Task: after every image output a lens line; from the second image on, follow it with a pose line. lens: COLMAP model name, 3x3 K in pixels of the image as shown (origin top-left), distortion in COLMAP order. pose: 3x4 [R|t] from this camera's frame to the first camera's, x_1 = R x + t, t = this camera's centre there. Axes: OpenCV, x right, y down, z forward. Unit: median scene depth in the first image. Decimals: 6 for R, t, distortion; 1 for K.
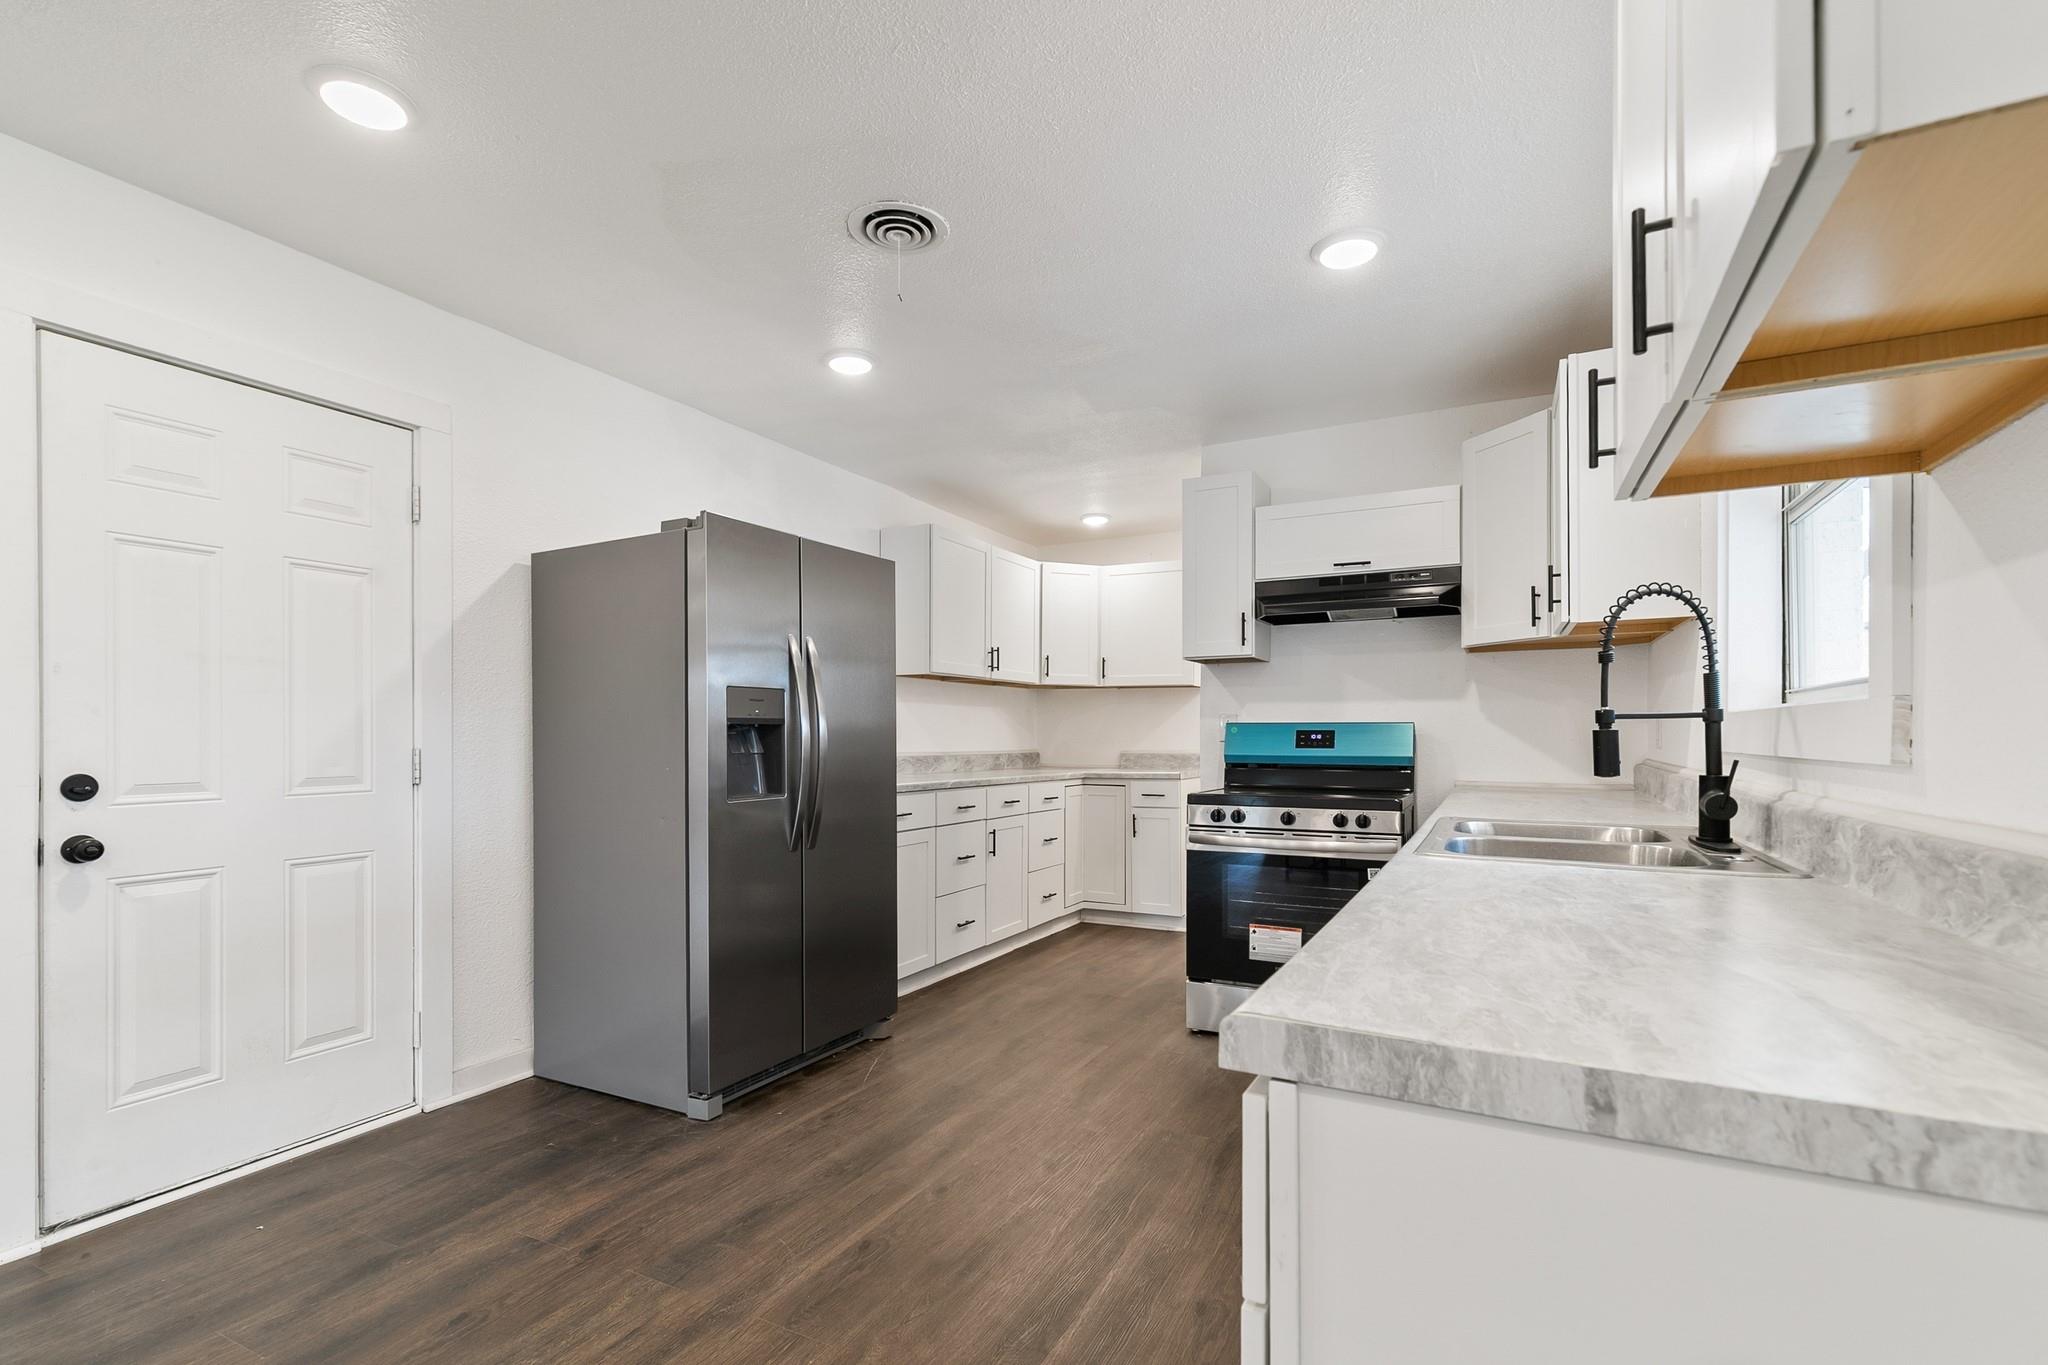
lens RADIAL K [[944.9, 0, 977.0], [0, 944.9, 732.9], [0, 0, 1]] dist [0.005783, -0.000124]
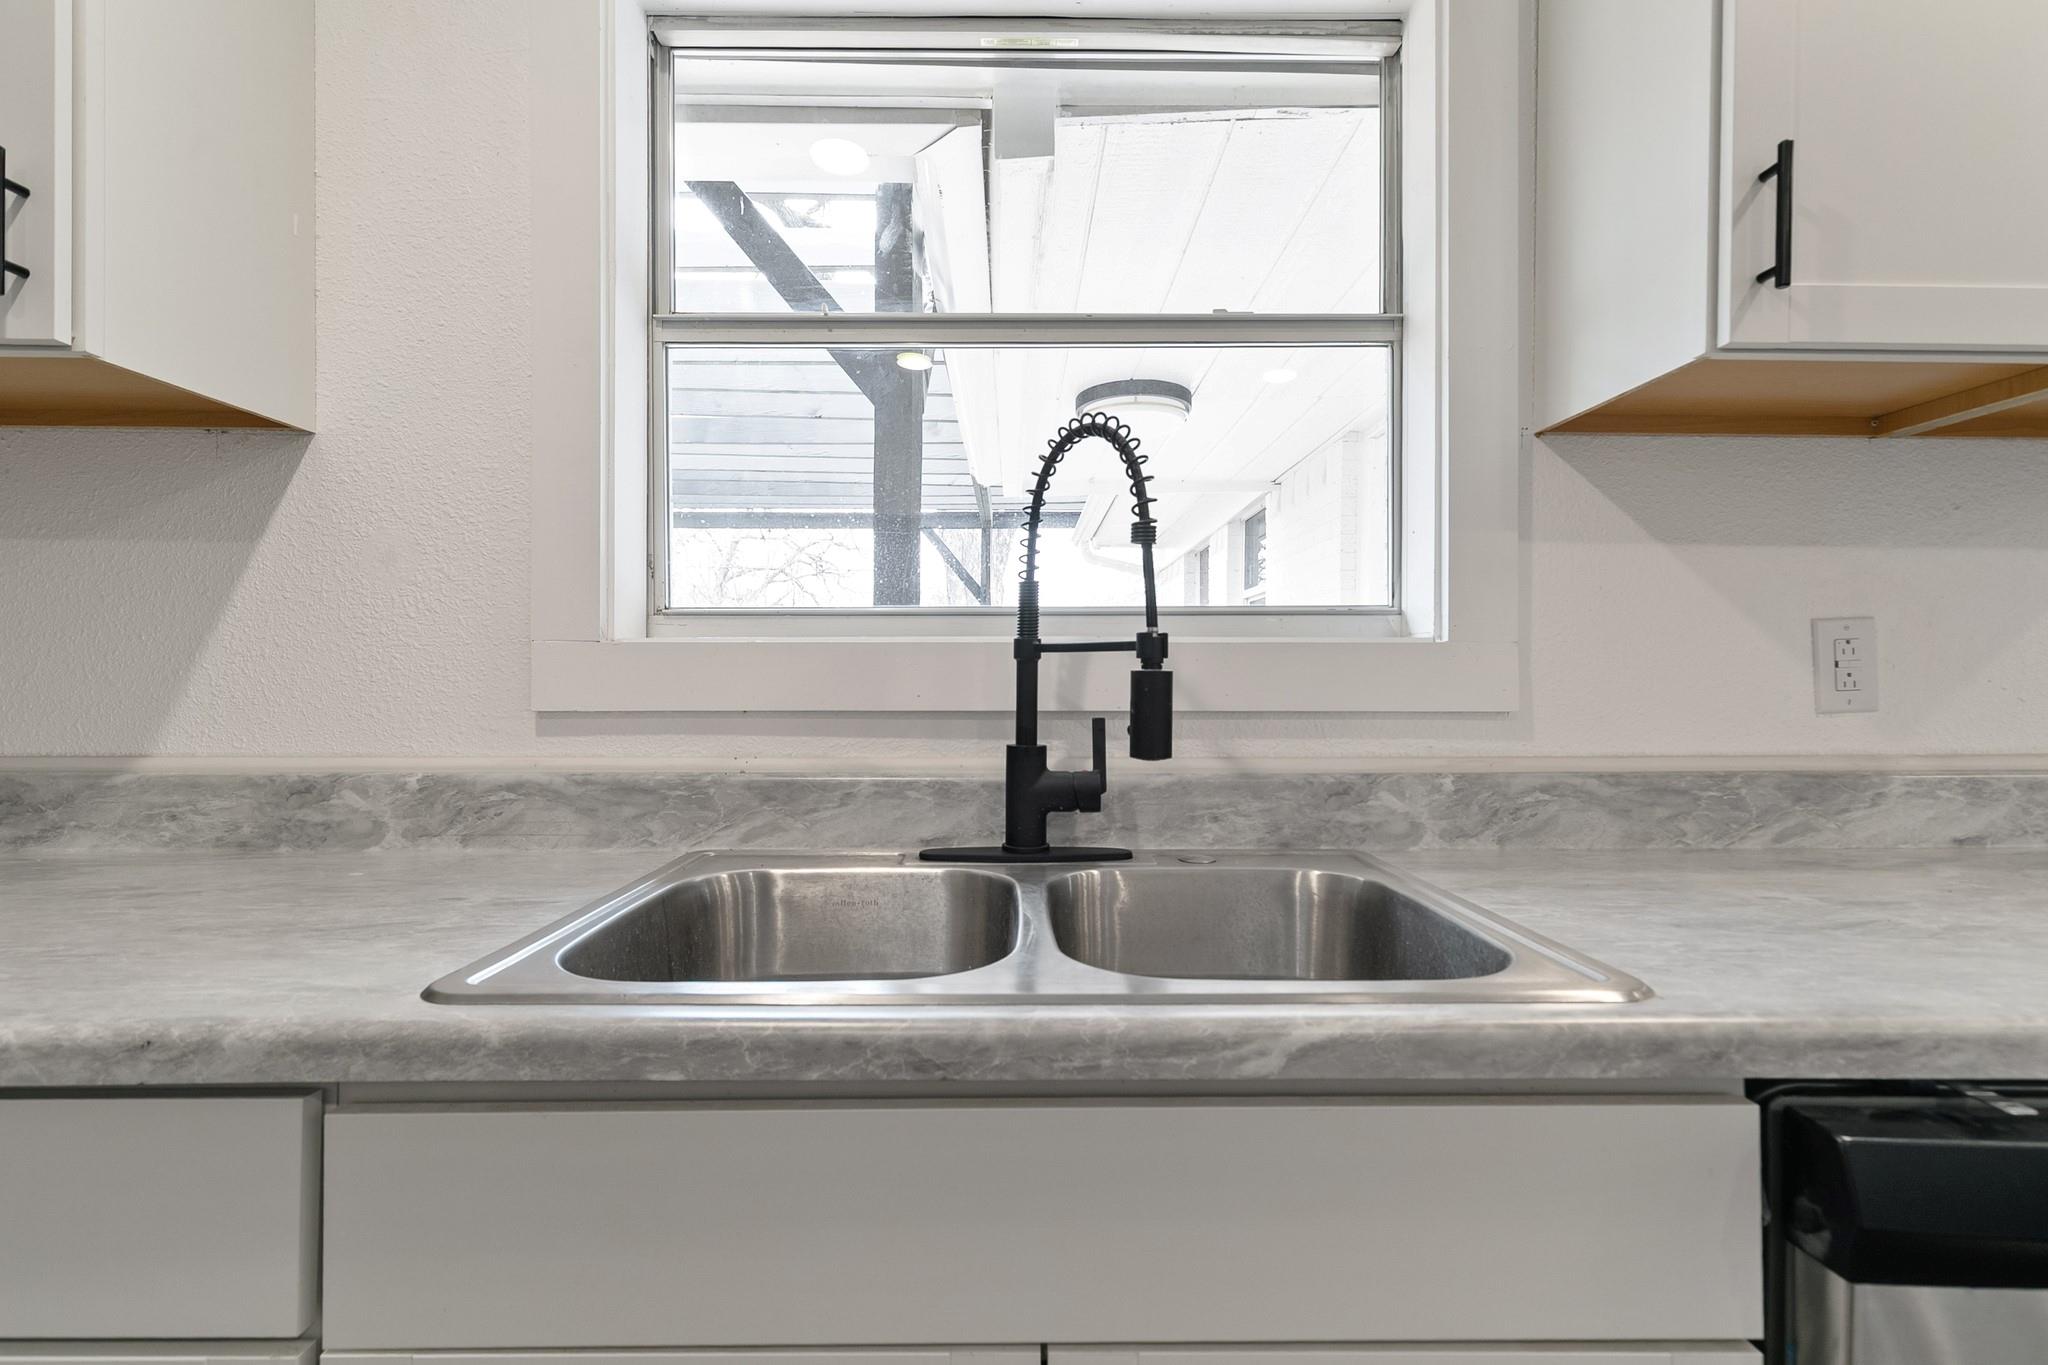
lens RADIAL K [[944.9, 0, 1020.1], [0, 944.9, 681.7], [0, 0, 1]] dist [0.005783, -0.000124]
pose [[-0.466353, 0.003748, 0.884591, 0.108363], [-0.001593, 0.999986, -0.005076, 0.002940], [-0.884598, -0.003776, -0.466340, 0.653941]]
